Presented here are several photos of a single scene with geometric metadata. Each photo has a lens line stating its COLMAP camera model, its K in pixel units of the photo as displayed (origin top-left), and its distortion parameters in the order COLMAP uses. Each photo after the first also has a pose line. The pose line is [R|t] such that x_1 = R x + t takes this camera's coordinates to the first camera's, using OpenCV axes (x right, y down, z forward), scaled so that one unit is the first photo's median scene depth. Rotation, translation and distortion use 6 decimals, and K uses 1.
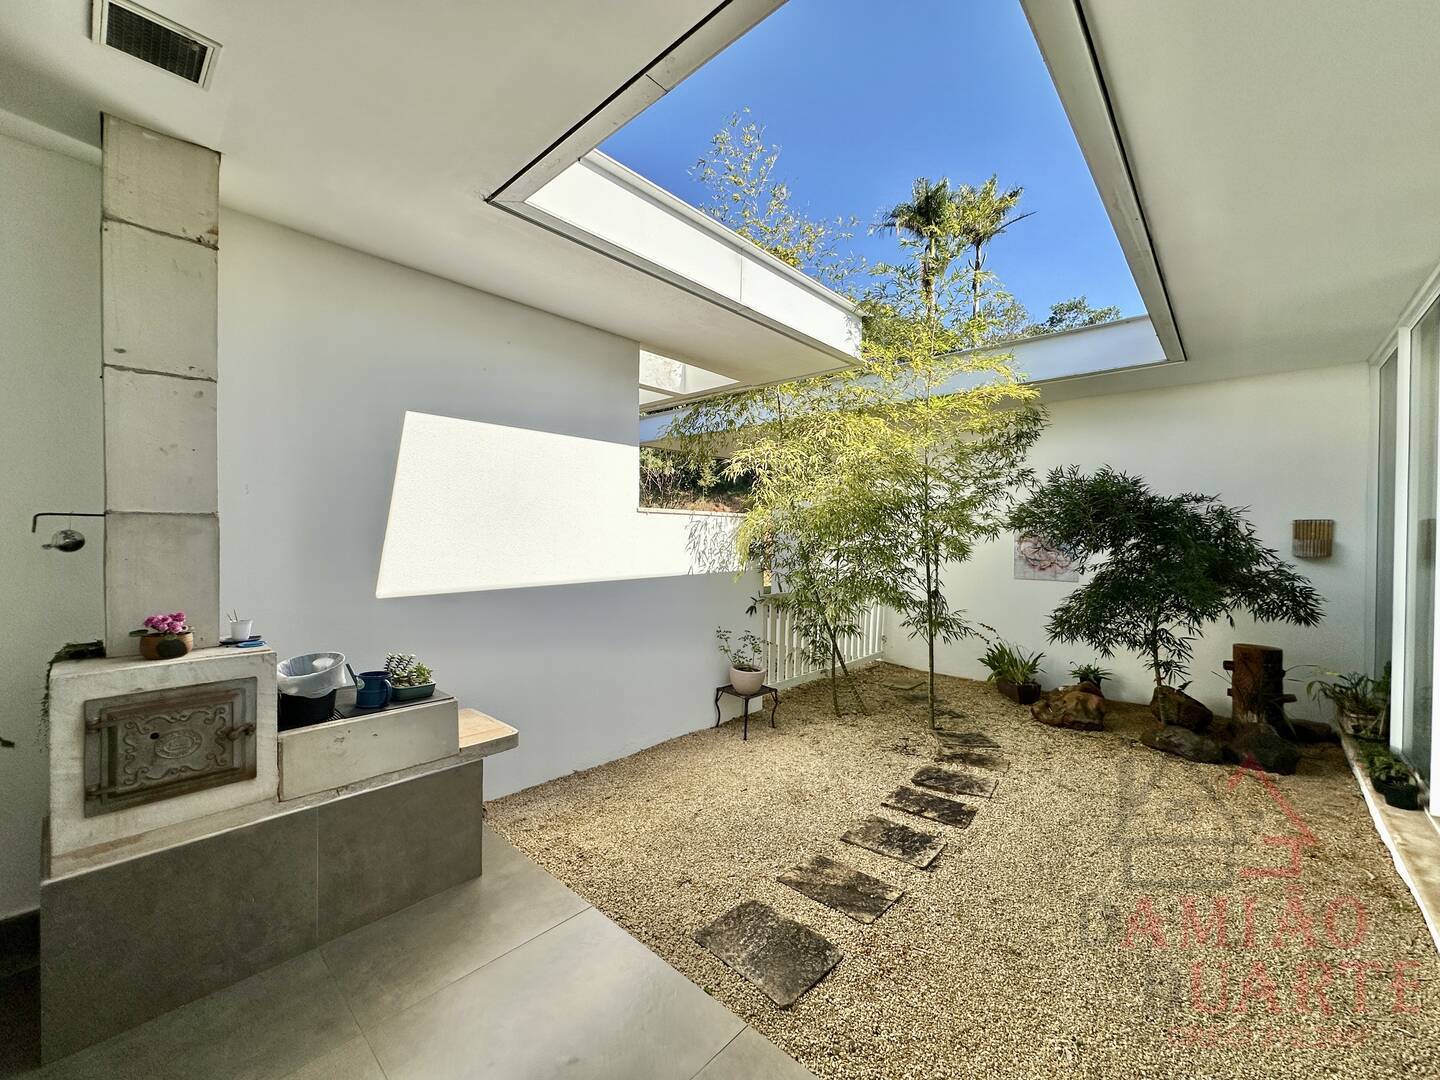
lens RADIAL K [[574.9, 0, 720.8], [0, 574.9, 541.7], [0, 0, 1]] dist [-0.003574, 0.000504]
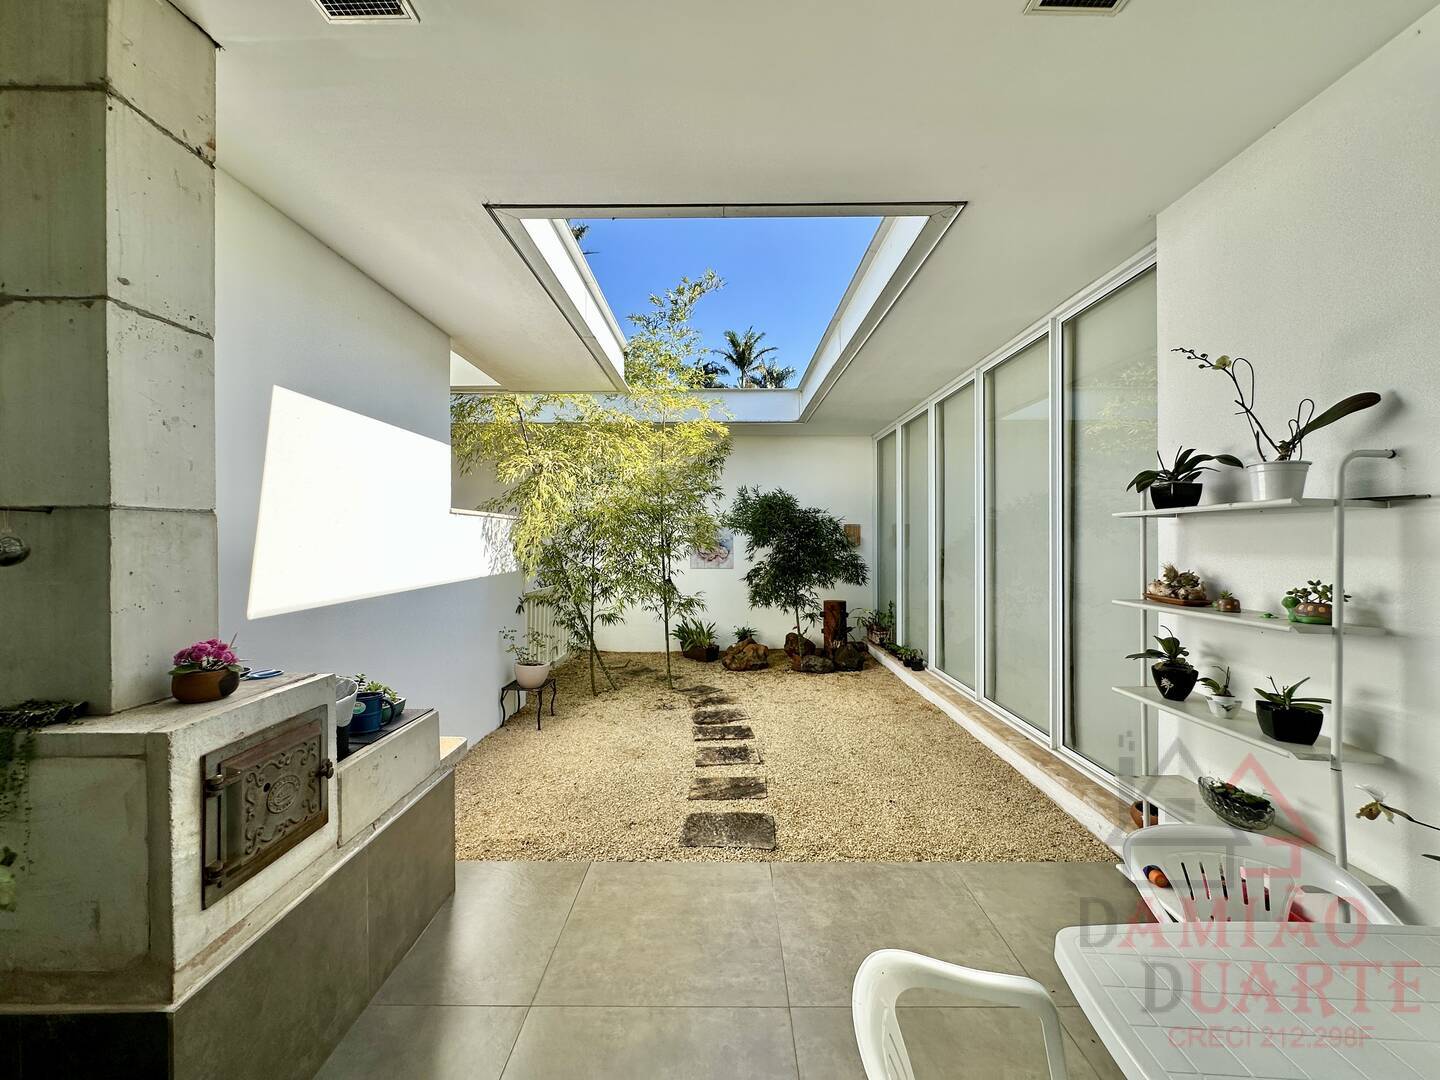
lens RADIAL K [[574.9, 0, 720.8], [0, 574.9, 541.7], [0, 0, 1]] dist [-0.003574, 0.000504]
pose [[0.741121, -0.015225, 0.671199, -0.549726], [0.017995, 0.999834, 0.002809, 0.001621], [-0.671131, 0.009997, 0.741272, -0.015237]]
